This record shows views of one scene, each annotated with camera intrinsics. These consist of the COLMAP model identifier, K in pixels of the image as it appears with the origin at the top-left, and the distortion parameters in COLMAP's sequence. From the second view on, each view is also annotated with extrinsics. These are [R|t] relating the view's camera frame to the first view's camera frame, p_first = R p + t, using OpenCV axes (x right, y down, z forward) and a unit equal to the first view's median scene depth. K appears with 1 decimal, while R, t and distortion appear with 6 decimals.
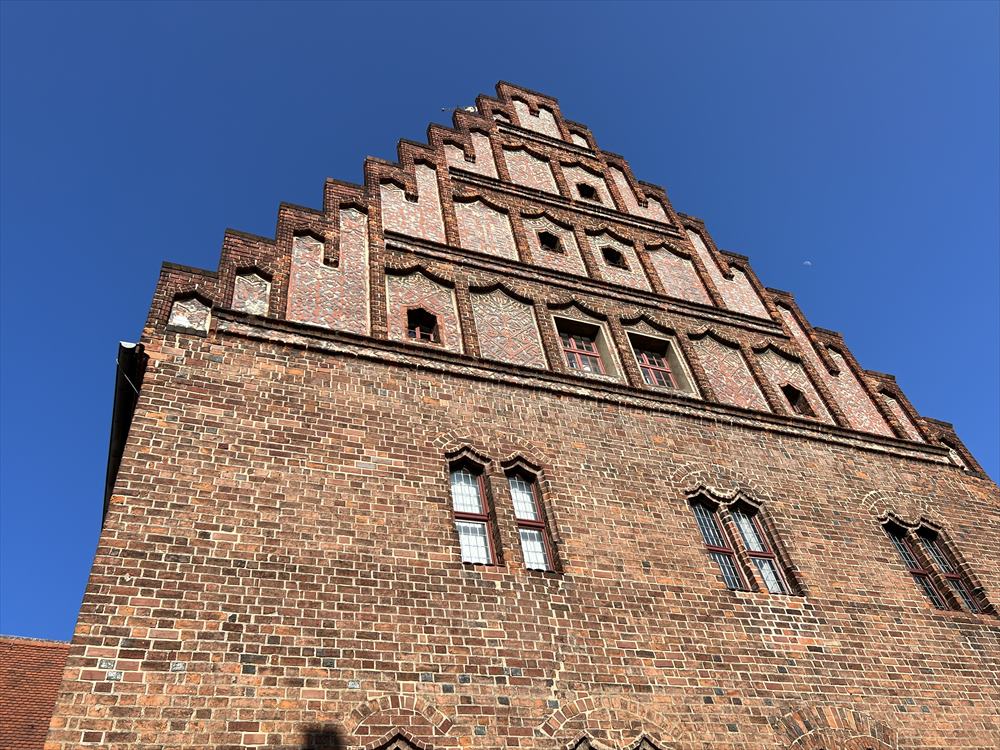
lens RADIAL K [[789.5, 0, 499.4], [0, 789.5, 366.1], [0, 0, 1]] dist [0.052270, -0.060307]
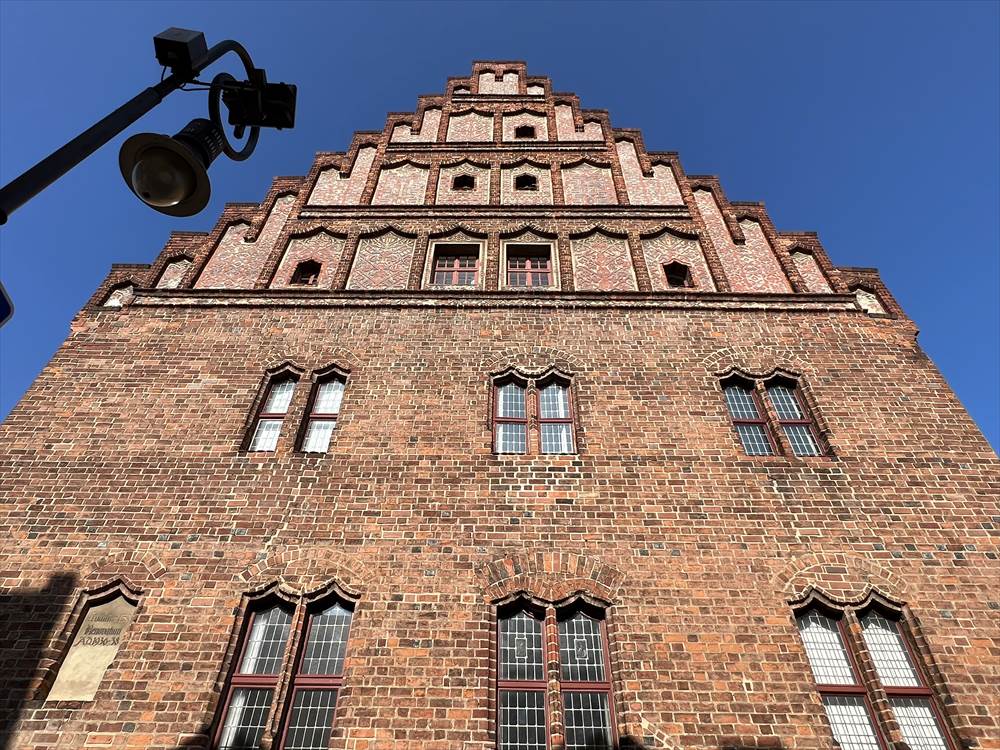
lens RADIAL K [[575.7, 0, 499.5], [0, 575.7, 374.7], [0, 0, 1]] dist [-0.004399, 0.001896]
pose [[0.919647, -0.128054, -0.371284, 0.552274], [0.167856, 0.982815, 0.076801, 0.098082], [0.355069, -0.132952, 0.925338, 0.237036]]
